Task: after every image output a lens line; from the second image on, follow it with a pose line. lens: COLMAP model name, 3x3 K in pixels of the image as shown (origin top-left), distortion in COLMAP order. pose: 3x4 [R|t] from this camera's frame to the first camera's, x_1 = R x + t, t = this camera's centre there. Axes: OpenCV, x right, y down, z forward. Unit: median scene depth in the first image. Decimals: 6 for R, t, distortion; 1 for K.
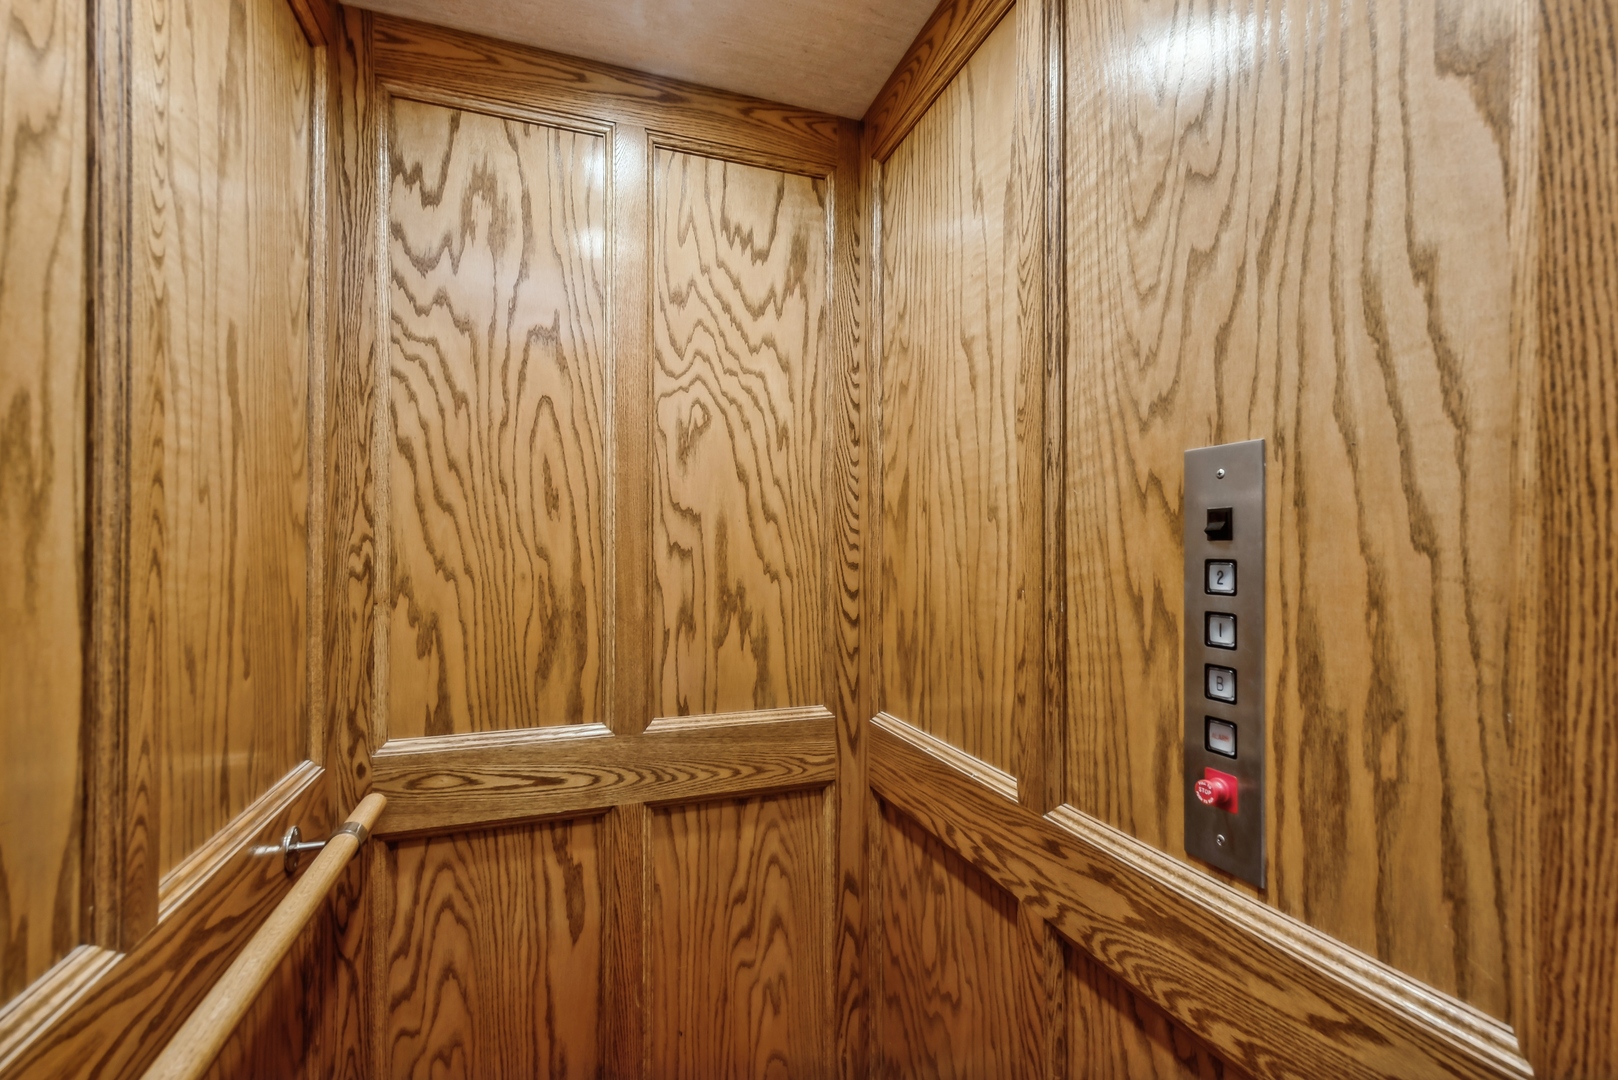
lens RADIAL K [[686.0, 0, 805.0], [0, 686.0, 548.3], [0, 0, 1]] dist [0.013302, -0.002524]
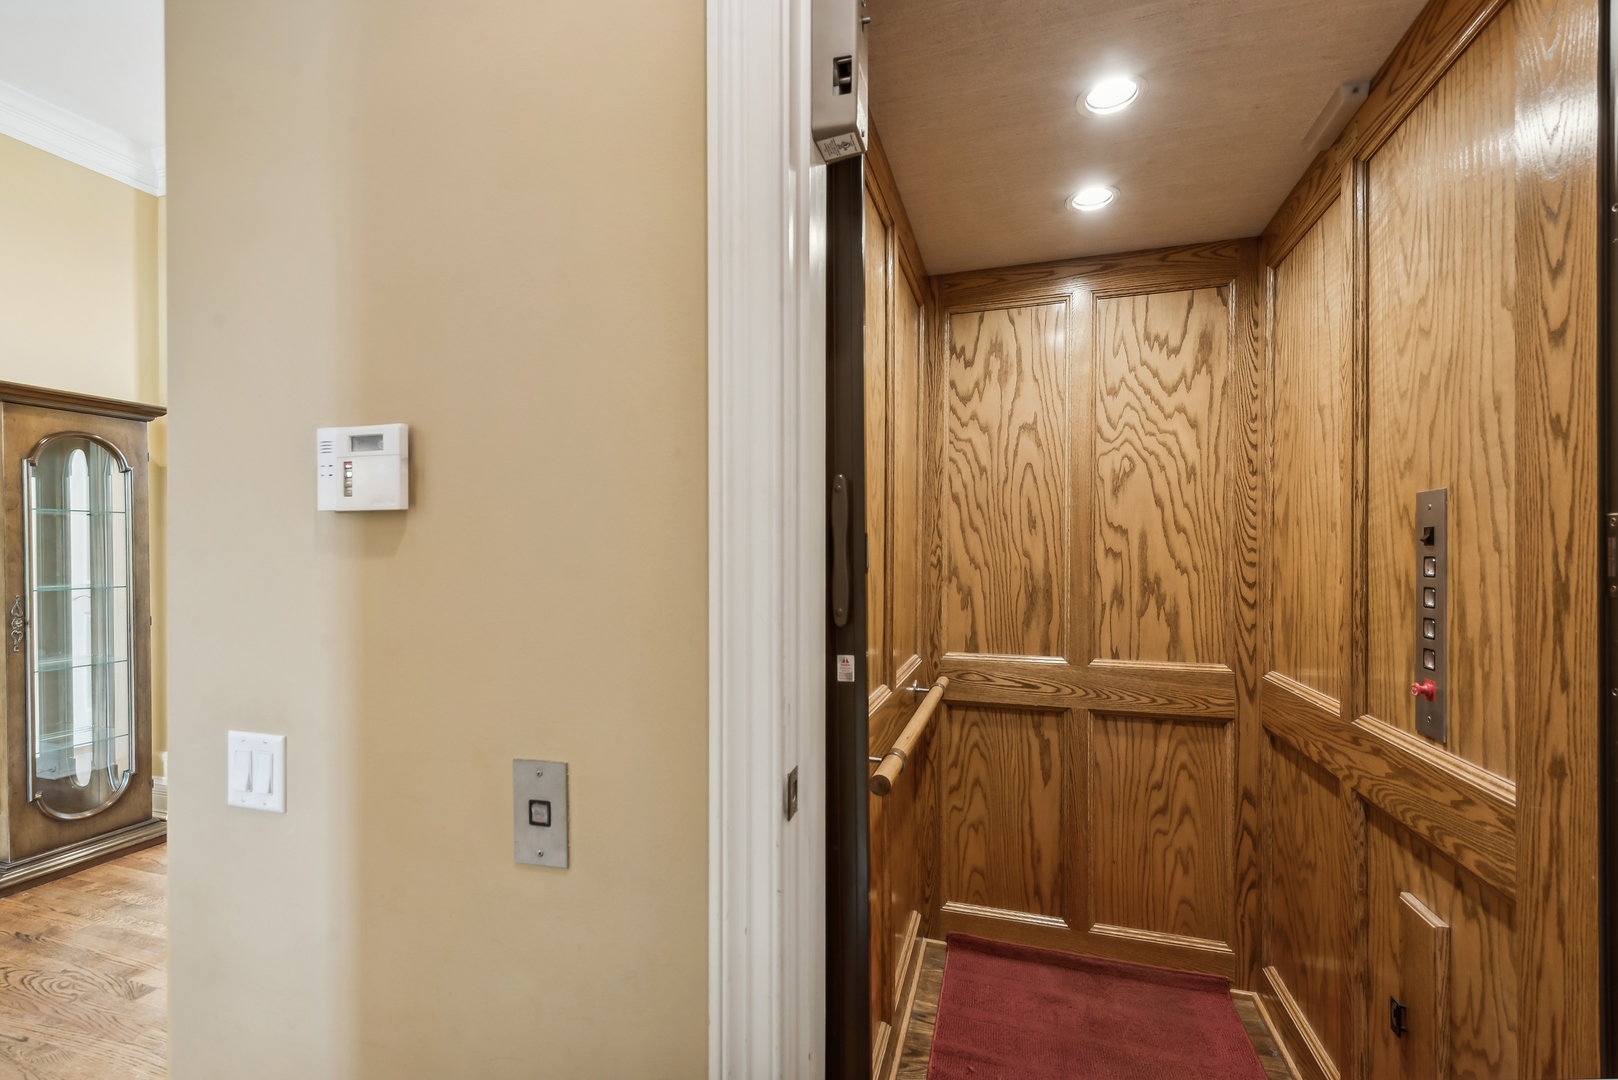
lens RADIAL K [[686.0, 0, 810.8], [0, 686.0, 561.5], [0, 0, 1]] dist [0.013302, -0.002524]
pose [[0.802064, 0.006355, -0.597204, 0.223732], [0.001498, 0.999919, 0.012652, 0.002330], [0.597236, -0.011043, 0.801990, -0.742259]]
